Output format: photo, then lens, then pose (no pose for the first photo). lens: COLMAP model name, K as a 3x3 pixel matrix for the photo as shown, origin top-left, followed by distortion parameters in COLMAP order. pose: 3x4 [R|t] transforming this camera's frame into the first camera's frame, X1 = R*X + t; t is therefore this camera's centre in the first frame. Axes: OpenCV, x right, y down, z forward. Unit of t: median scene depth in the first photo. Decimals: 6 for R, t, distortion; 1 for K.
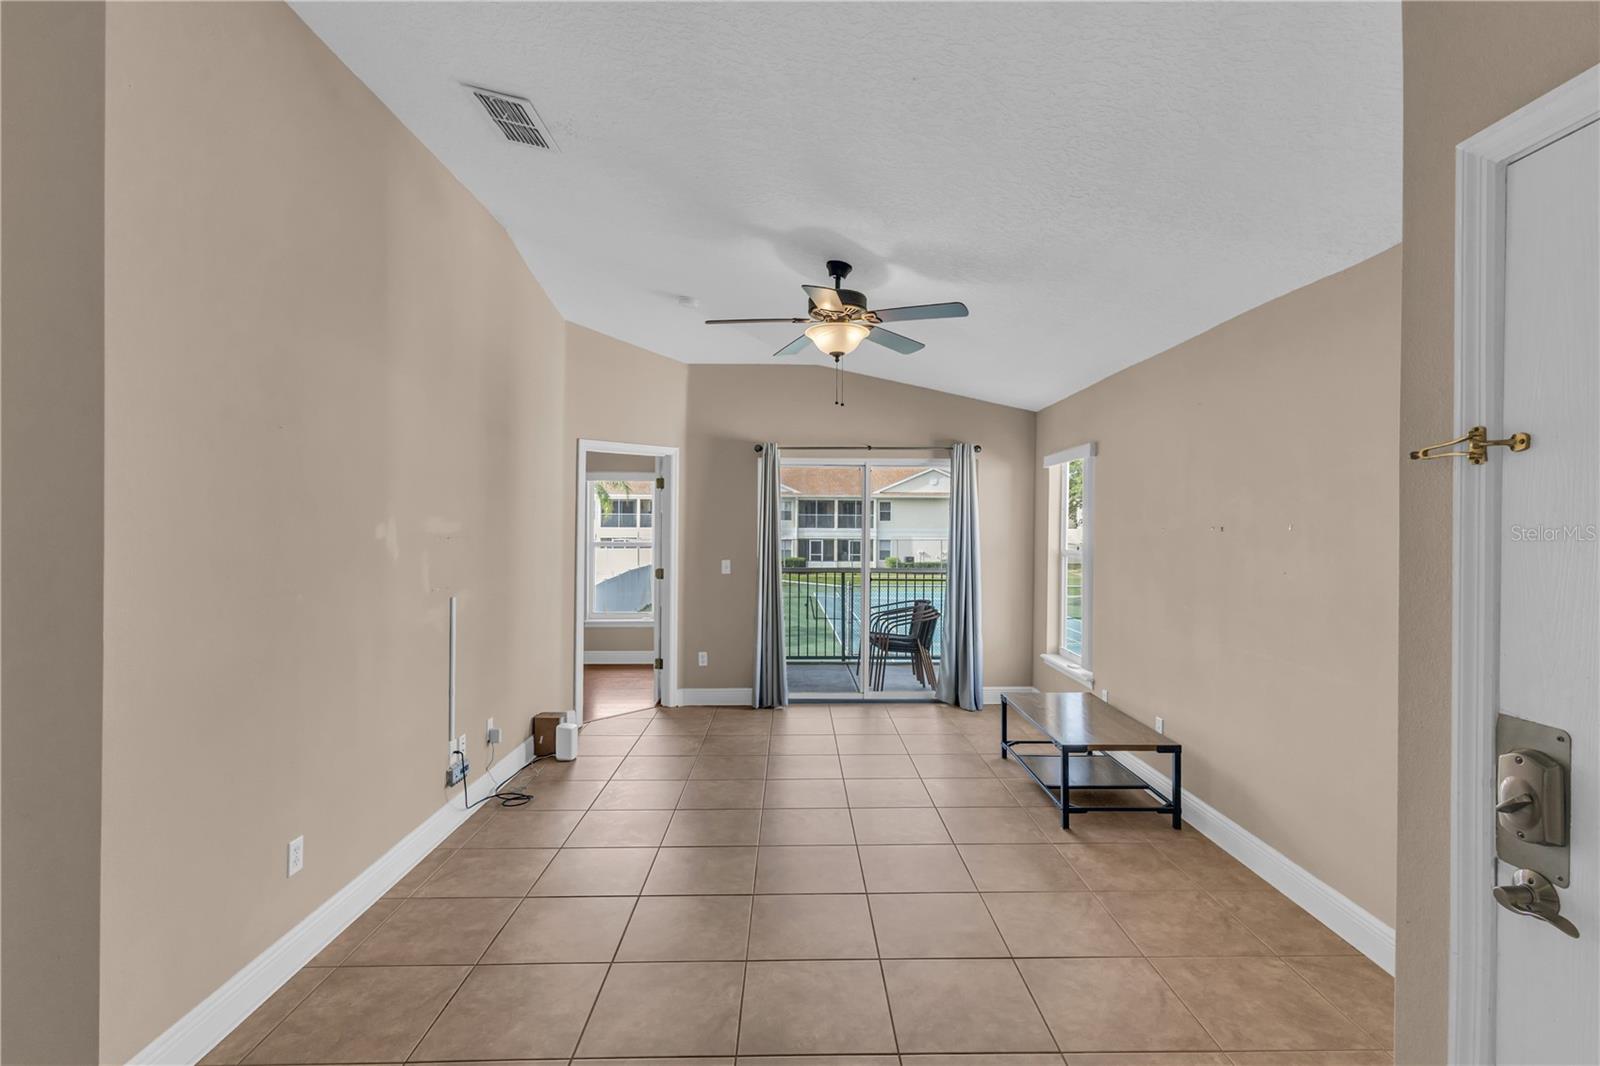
lens RADIAL K [[743.9, 0, 807.4], [0, 743.9, 527.1], [0, 0, 1]] dist [0.003114, 0.000329]
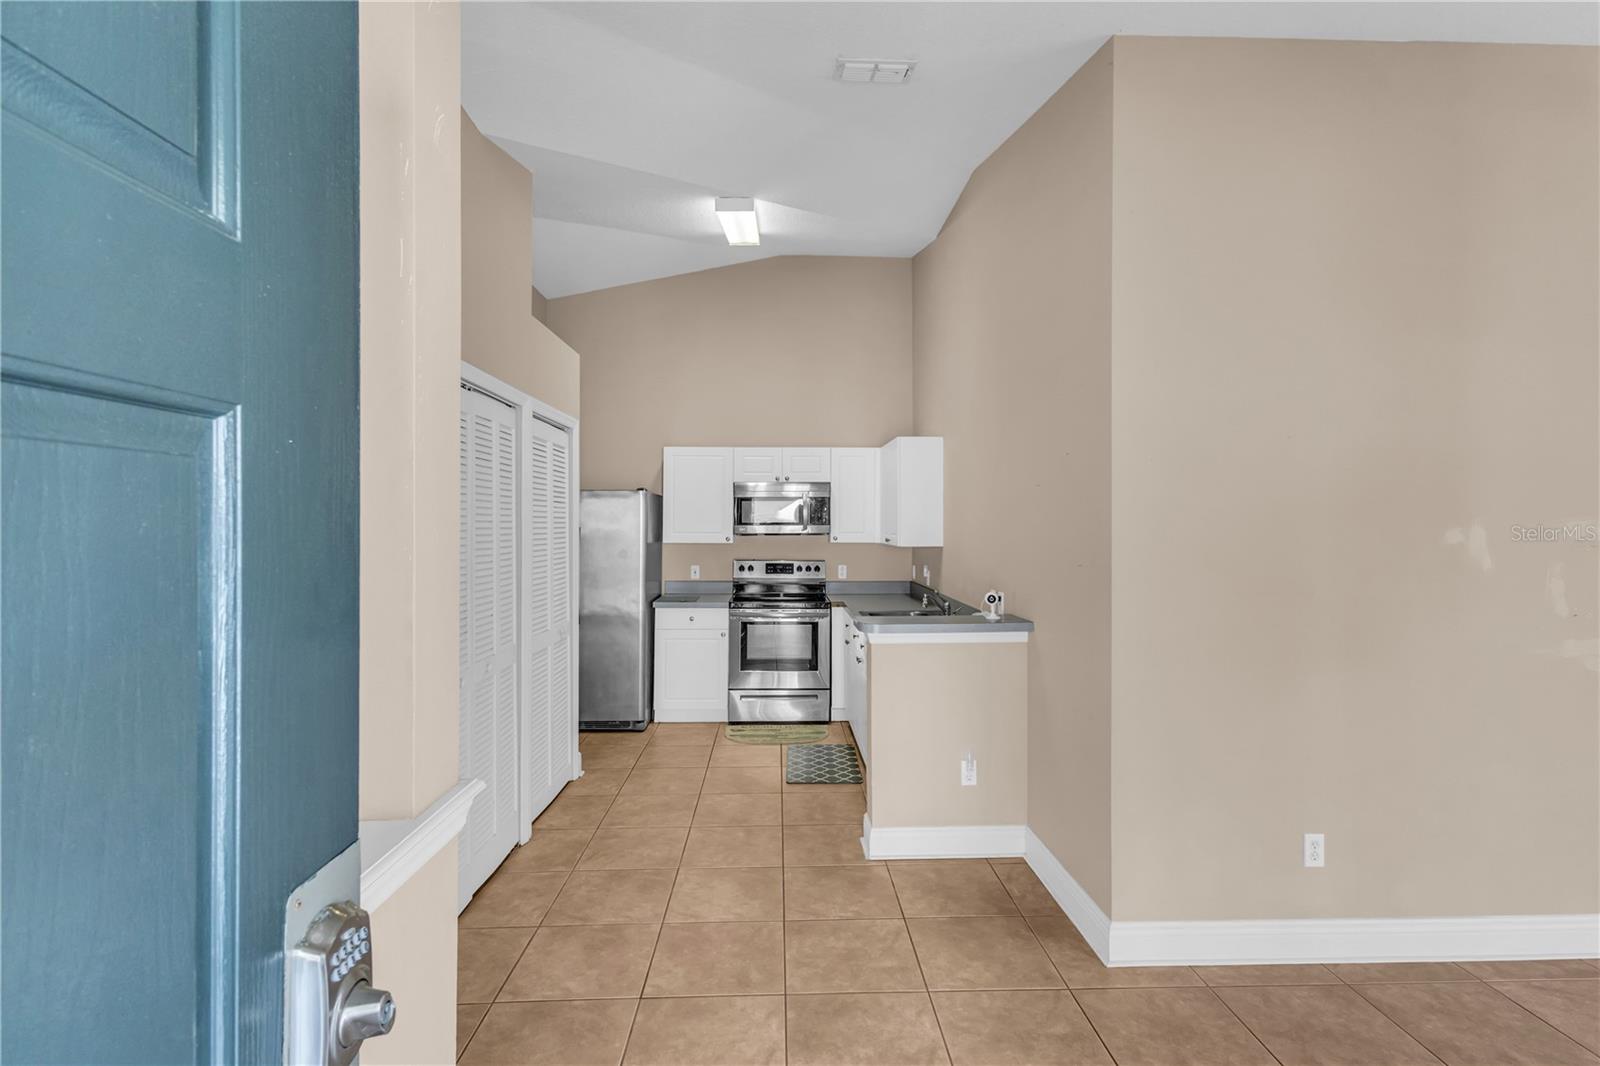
lens RADIAL K [[743.3, 0, 806.4], [0, 743.3, 549.1], [0, 0, 1]] dist [0.011448, 0.000440]
pose [[0.027168, 0.024959, -0.999319, 0.287387], [-0.003046, 0.999686, 0.024886, 0.001764], [0.999626, 0.002367, 0.027236, 0.247730]]
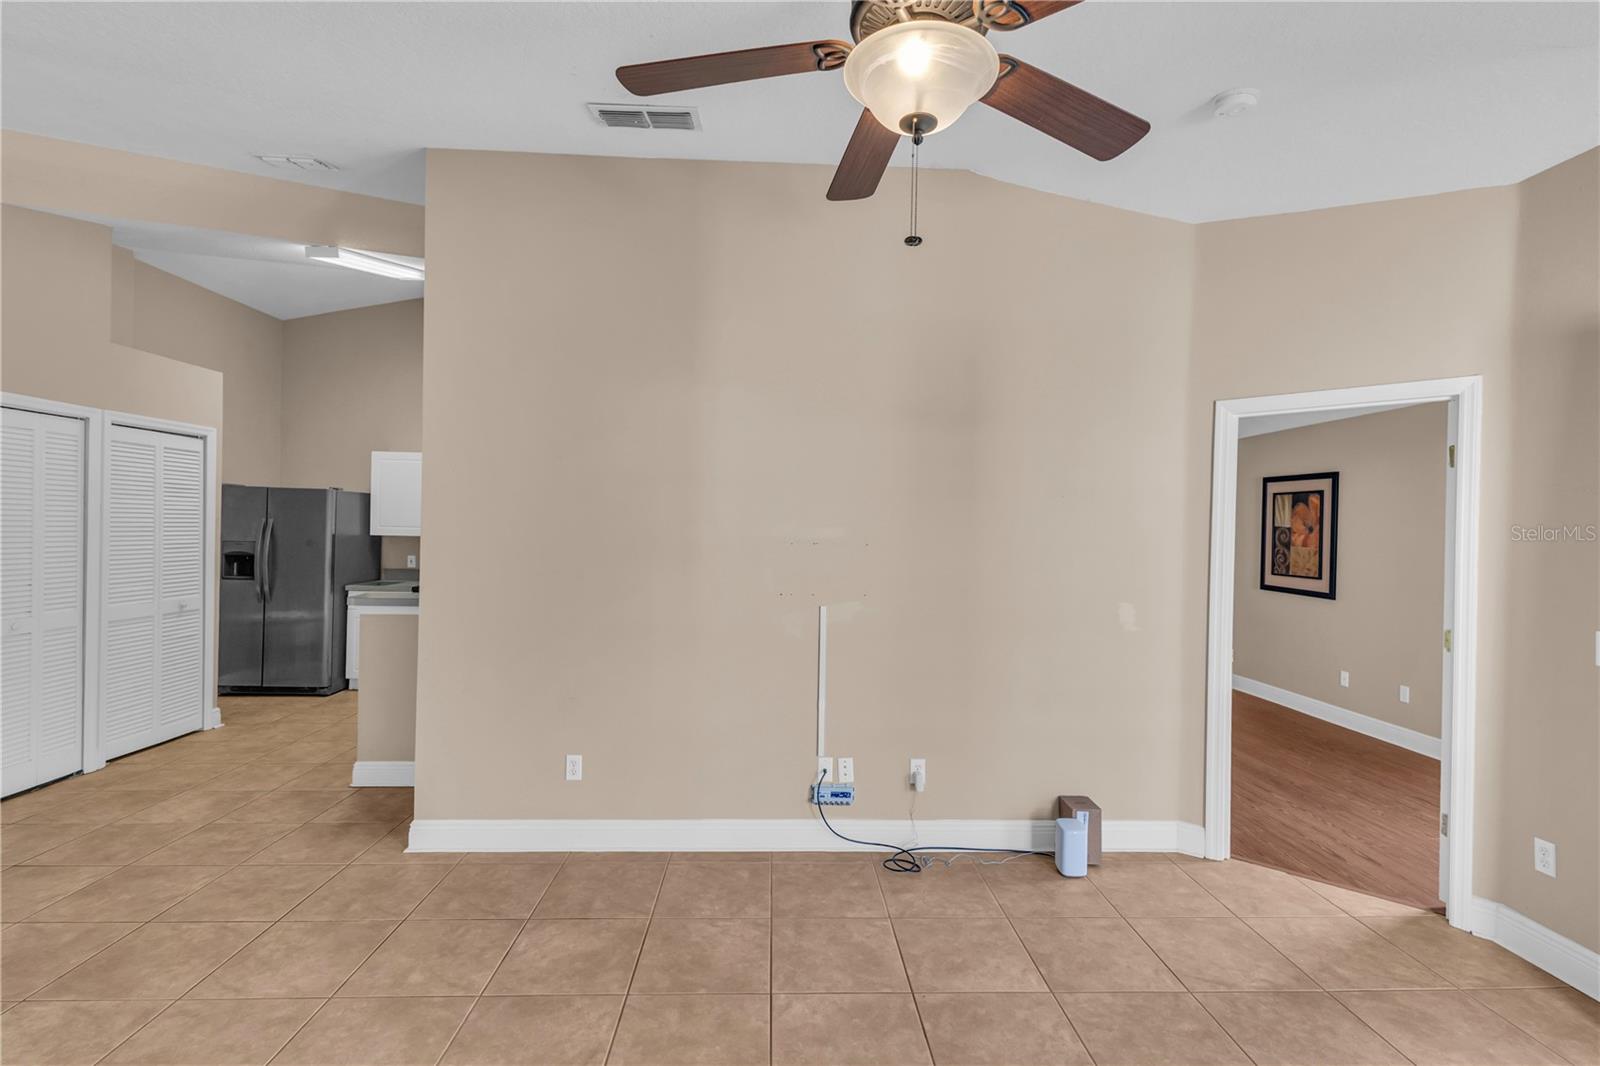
lens RADIAL K [[728.7, 0, 802.9], [0, 728.7, 526.2], [0, 0, 1]] dist [0.010580, -0.000003]
pose [[0.024305, -0.007158, -0.999679, 0.609493], [-0.019718, 0.999776, -0.007638, -0.001202], [0.999510, 0.019897, 0.024158, 1.256176]]
